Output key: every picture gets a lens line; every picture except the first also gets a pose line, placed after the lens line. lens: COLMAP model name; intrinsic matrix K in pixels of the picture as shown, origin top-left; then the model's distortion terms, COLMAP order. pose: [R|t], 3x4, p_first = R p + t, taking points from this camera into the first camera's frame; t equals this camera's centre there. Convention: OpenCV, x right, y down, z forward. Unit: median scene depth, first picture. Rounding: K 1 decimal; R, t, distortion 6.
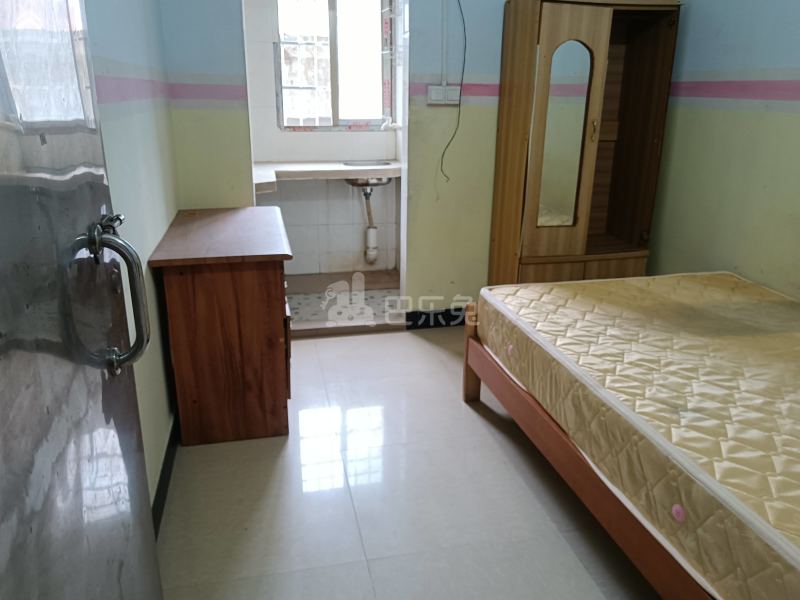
lens RADIAL K [[640.1, 0, 400.0], [0, 640.1, 300.0], [0, 0, 1]] dist [0.015374, -0.004582]
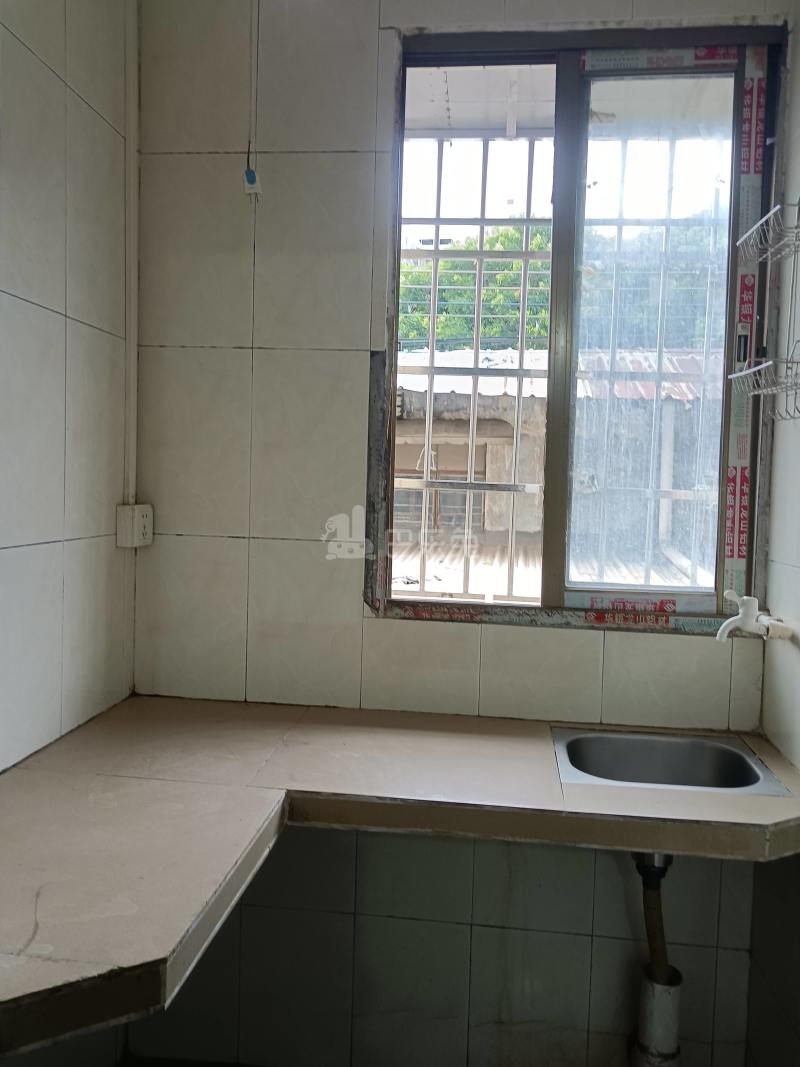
lens RADIAL K [[844.6, 0, 400.0], [0, 844.6, 533.5], [0, 0, 1]] dist [0.004684, 0.002079]
pose [[0.948193, 0.039313, -0.315254, -0.044352], [-0.119885, 0.963227, -0.240461, -0.201199], [0.294208, 0.265797, 0.918038, 0.602572]]
